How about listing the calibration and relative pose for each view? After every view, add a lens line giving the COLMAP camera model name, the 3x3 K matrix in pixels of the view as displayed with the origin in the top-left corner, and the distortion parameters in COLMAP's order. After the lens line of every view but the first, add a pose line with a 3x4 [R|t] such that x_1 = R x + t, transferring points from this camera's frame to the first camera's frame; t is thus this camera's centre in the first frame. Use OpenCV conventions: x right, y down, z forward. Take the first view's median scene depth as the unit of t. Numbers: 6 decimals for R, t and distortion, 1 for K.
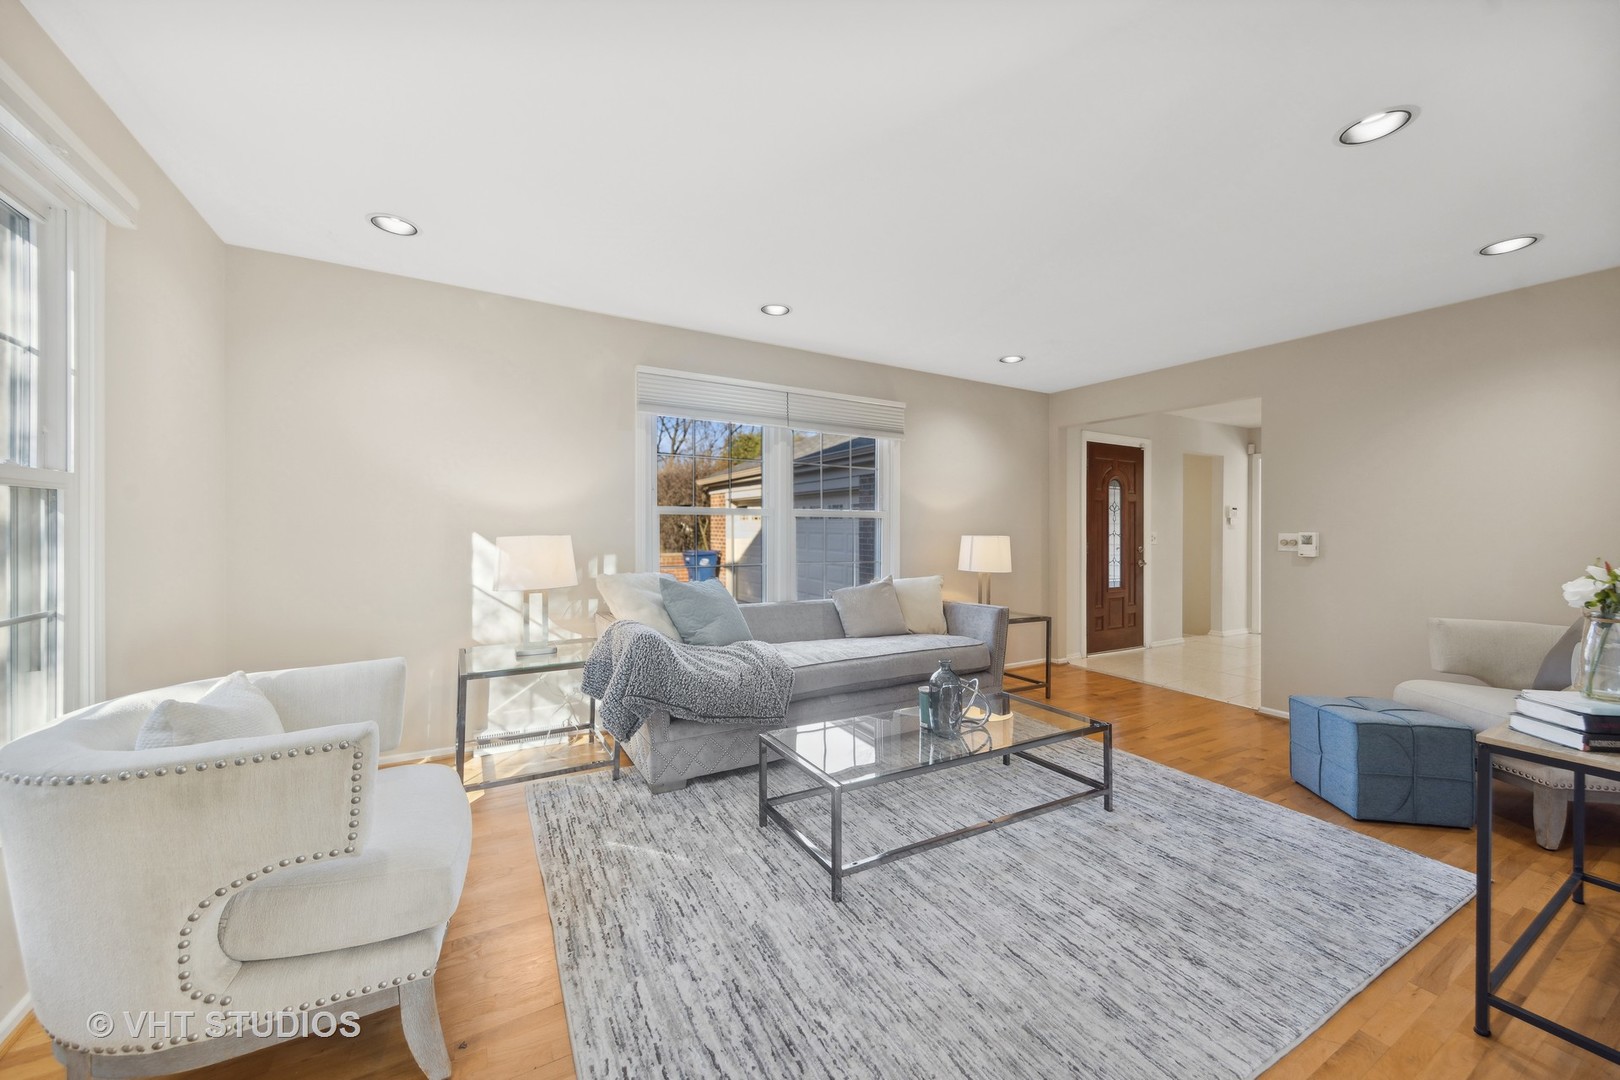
lens RADIAL K [[602.8, 0, 809.6], [0, 602.8, 534.3], [0, 0, 1]] dist [0.025492, 0.000025]
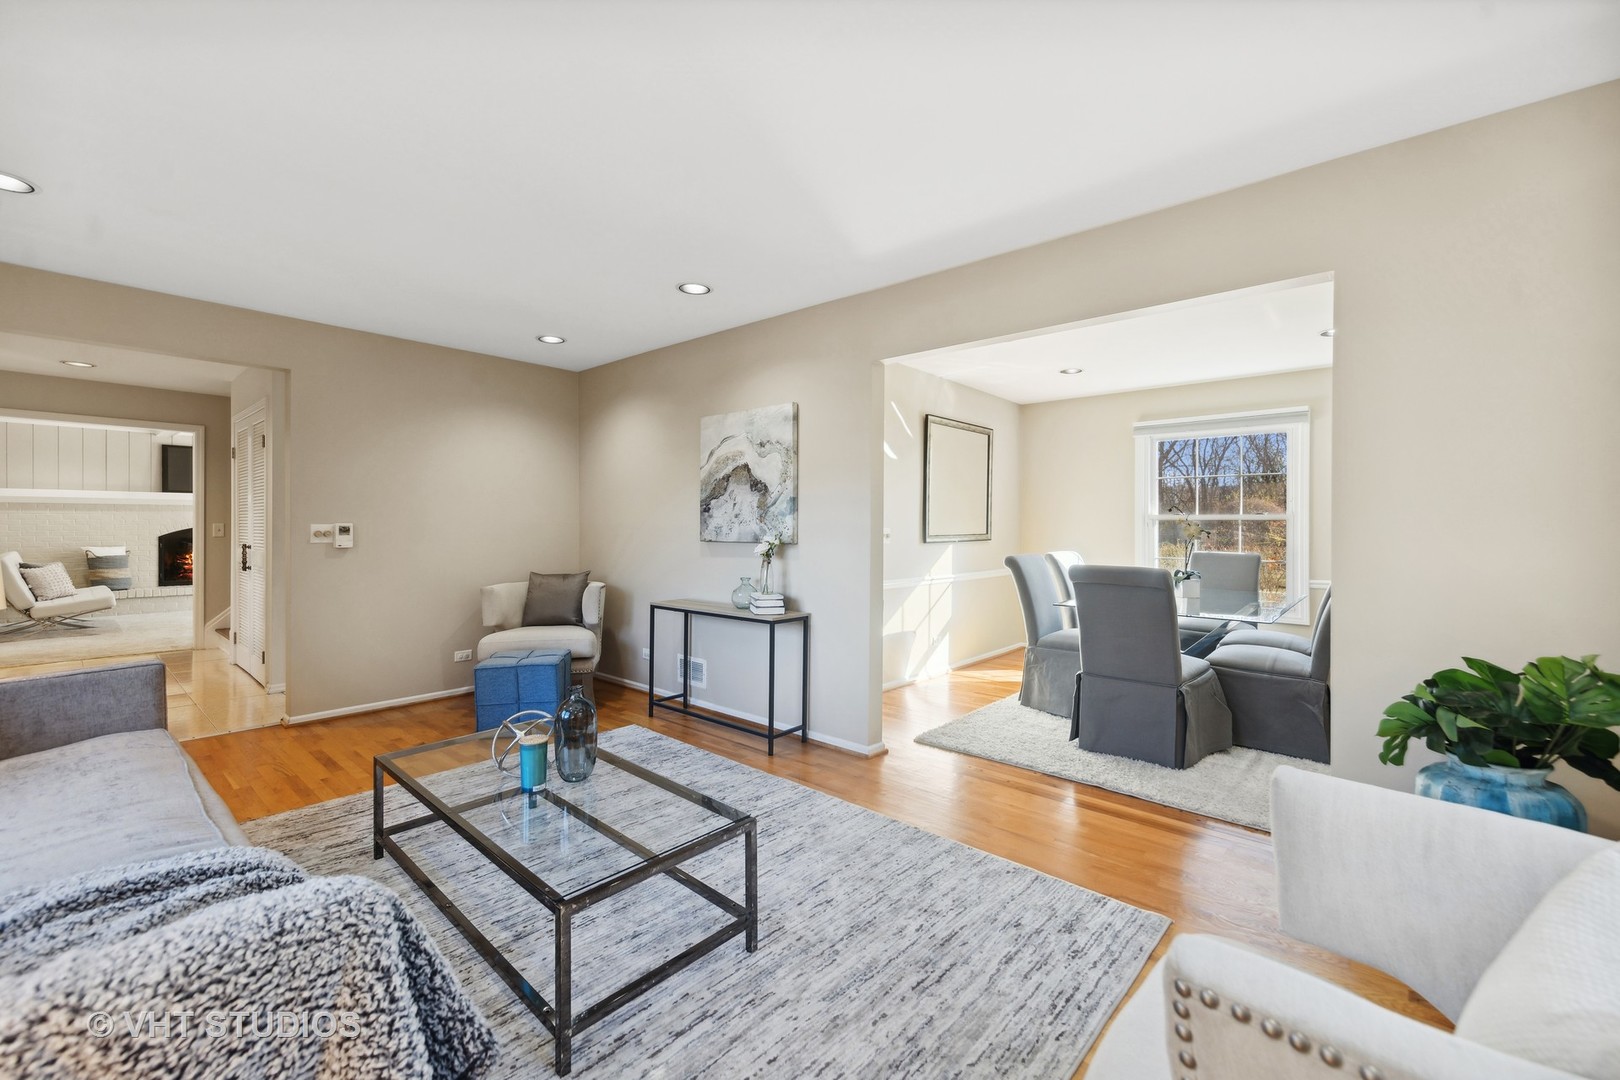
lens RADIAL K [[666.0, 0, 804.4], [0, 666.0, 524.3], [0, 0, 1]] dist [0.019168, -0.000101]
pose [[-0.310636, -0.004830, 0.950517, -1.007922], [-0.000597, 0.999988, 0.004886, -0.015810], [-0.950529, 0.000950, -0.310635, 1.387520]]
